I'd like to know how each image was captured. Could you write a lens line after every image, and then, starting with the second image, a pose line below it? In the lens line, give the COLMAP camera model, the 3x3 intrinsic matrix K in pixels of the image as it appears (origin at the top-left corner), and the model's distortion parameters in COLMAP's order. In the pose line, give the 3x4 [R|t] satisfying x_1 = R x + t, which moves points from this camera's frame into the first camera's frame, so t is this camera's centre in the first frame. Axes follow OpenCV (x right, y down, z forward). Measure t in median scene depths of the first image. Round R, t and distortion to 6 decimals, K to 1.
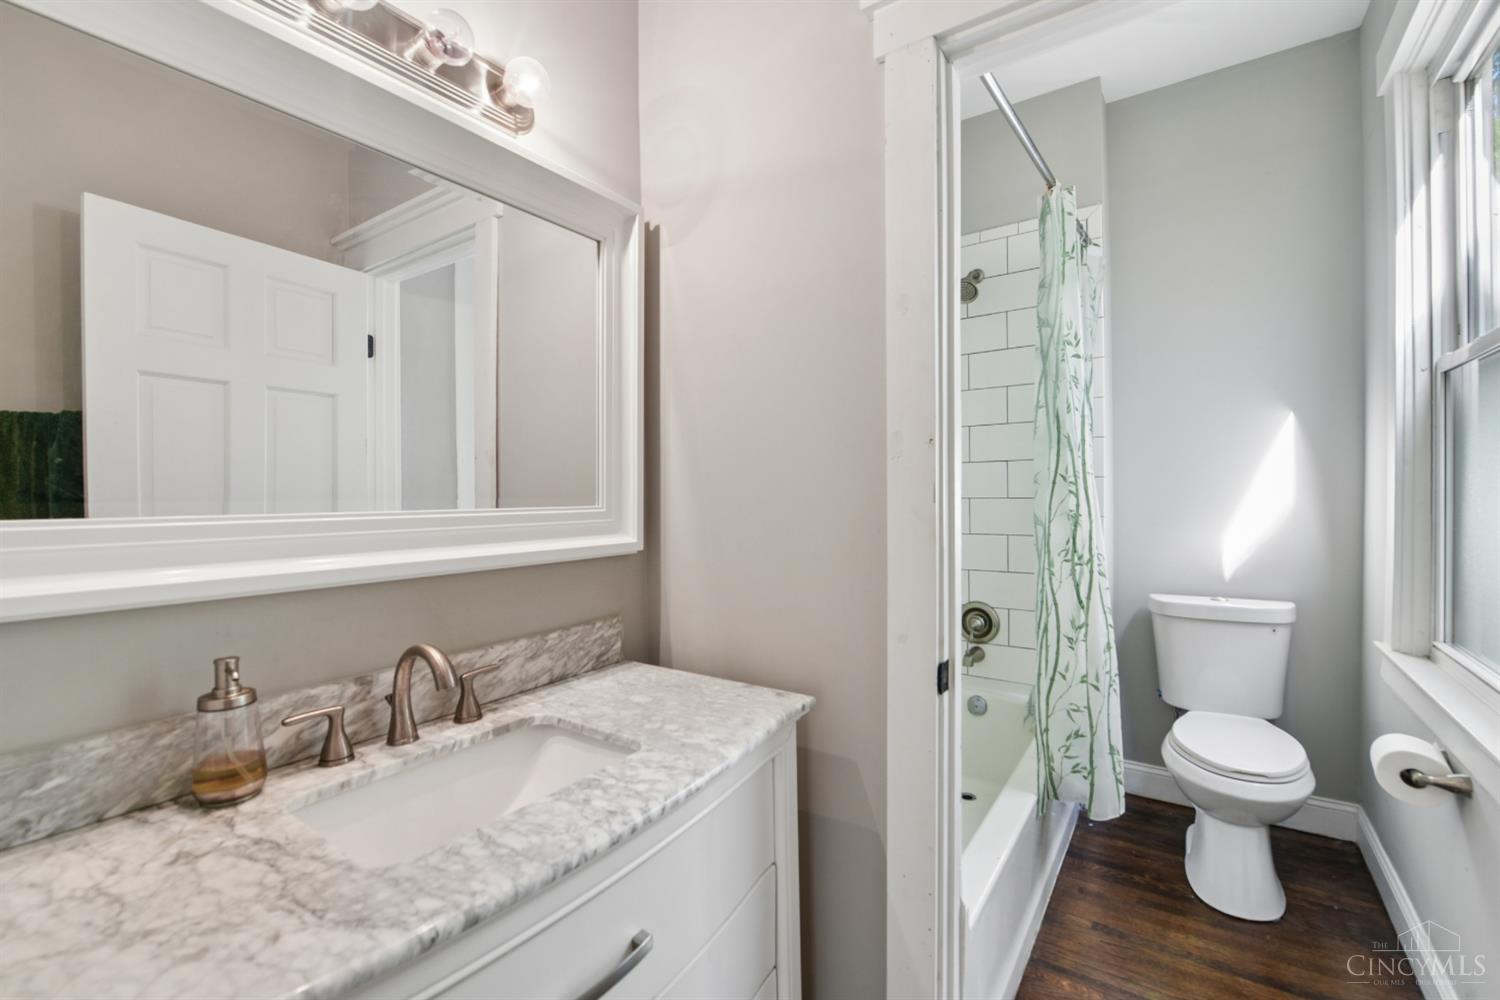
lens RADIAL K [[649.3, 0, 750.1], [0, 649.3, 494.5], [0, 0, 1]] dist [0.001191, 0.000376]
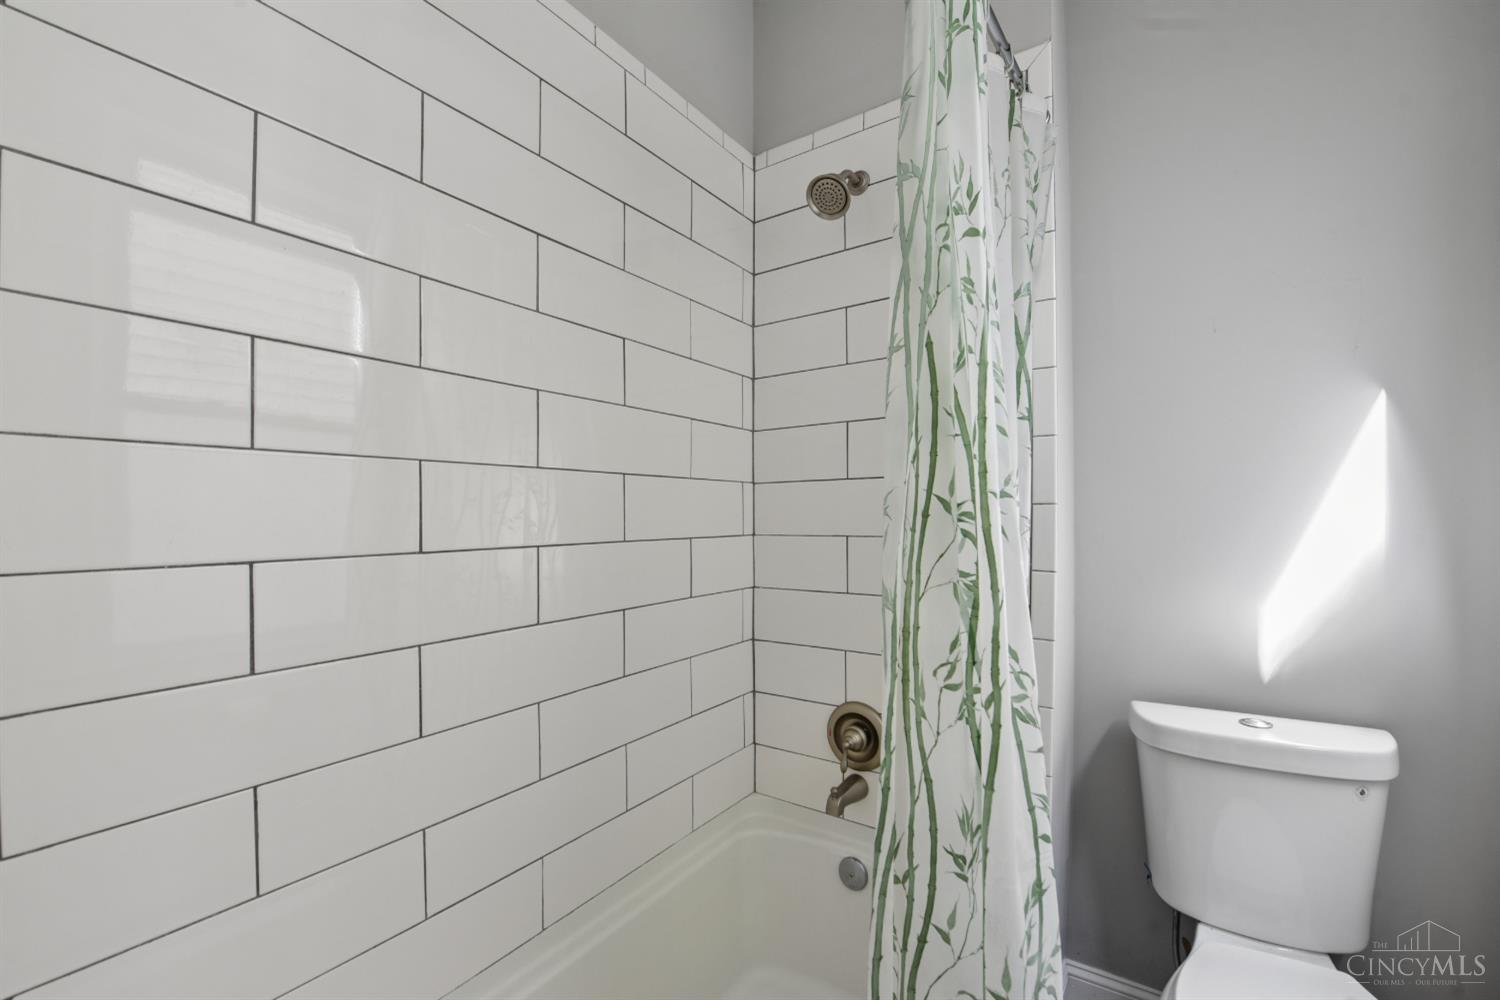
lens RADIAL K [[624.2, 0, 750.9], [0, 624.2, 509.2], [0, 0, 1]] dist [-0.012271, -0.000672]
pose [[0.999949, 0.010087, -0.000406, 0.343001], [-0.010092, 0.999832, -0.015290, -0.013981], [0.000251, 0.015294, 0.999883, 0.557769]]
